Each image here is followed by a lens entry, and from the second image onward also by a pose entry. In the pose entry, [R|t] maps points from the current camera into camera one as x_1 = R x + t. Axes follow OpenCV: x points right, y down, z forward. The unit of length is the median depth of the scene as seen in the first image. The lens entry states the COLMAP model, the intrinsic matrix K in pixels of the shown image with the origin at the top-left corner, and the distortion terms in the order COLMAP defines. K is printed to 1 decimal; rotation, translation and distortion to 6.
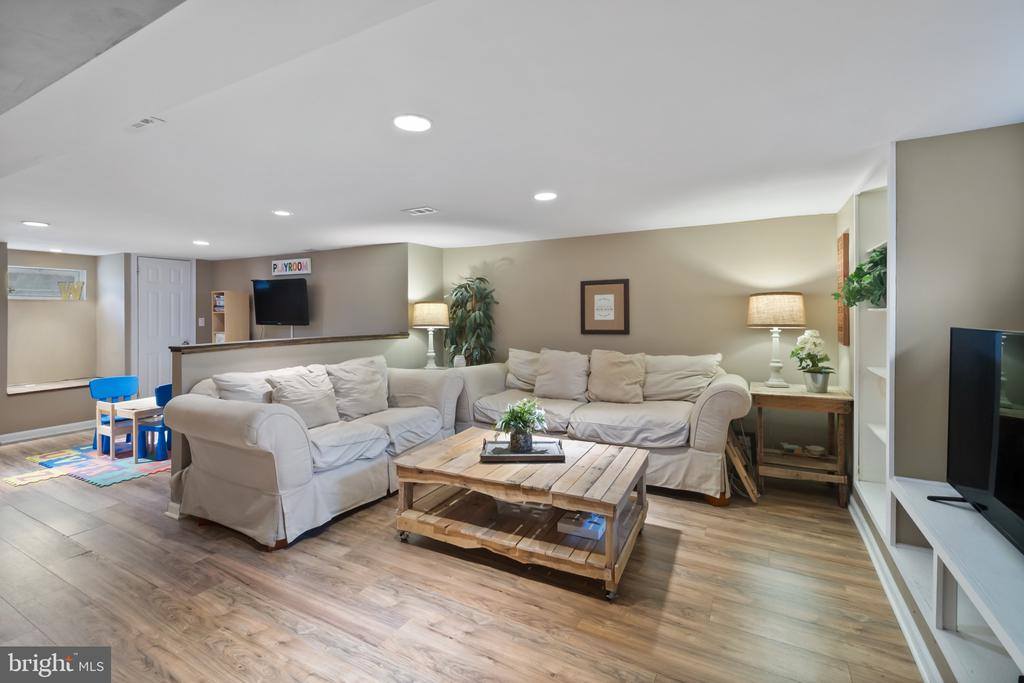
lens RADIAL K [[455.7, 0, 500.7], [0, 455.7, 315.8], [0, 0, 1]] dist [0.008127, -0.004207]
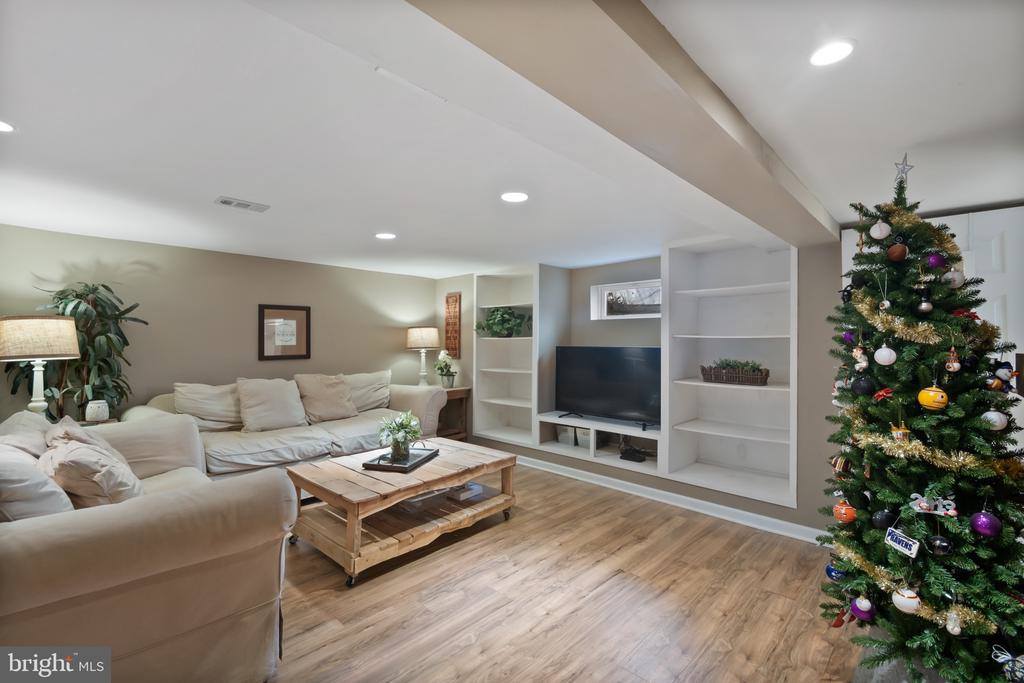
lens RADIAL K [[455.7, 0, 502.6], [0, 455.7, 335.4], [0, 0, 1]] dist [0.008127, -0.004207]
pose [[0.264547, 0.015224, 0.964253, -1.096524], [0.000668, 0.999872, -0.015969, 0.006788], [-0.964372, 0.004869, 0.264503, 0.499656]]
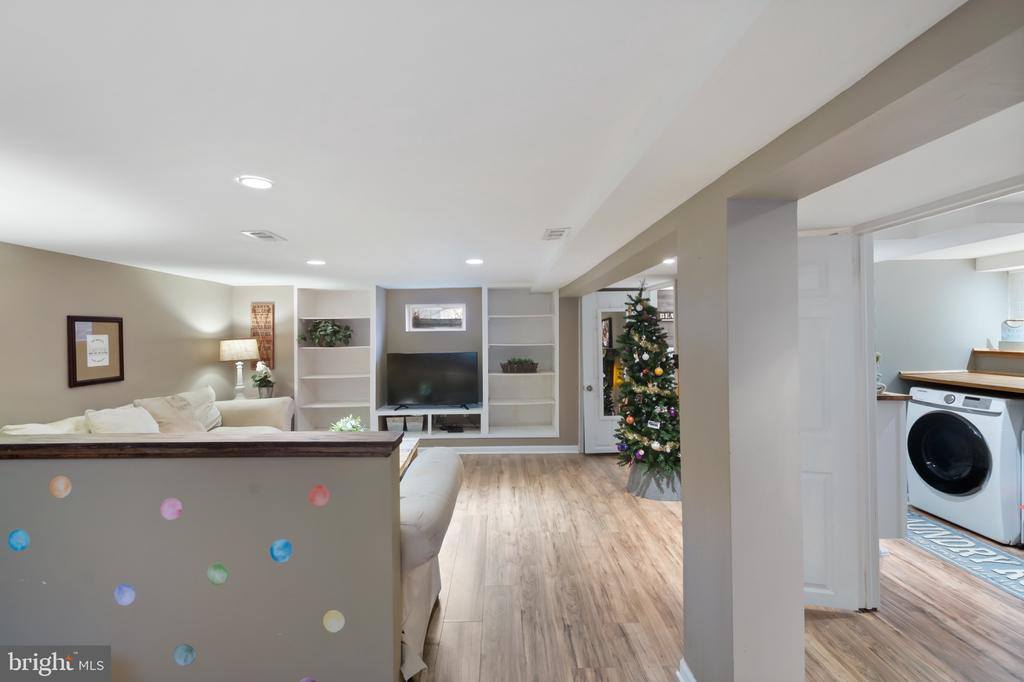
lens RADIAL K [[455.7, 0, 507.9], [0, 455.7, 339.5], [0, 0, 1]] dist [0.008127, -0.004207]
pose [[-0.513197, -0.000766, 0.858271, -1.510216], [0.016315, 0.999810, 0.010647, -0.062677], [-0.858116, 0.019467, -0.513087, 1.424237]]
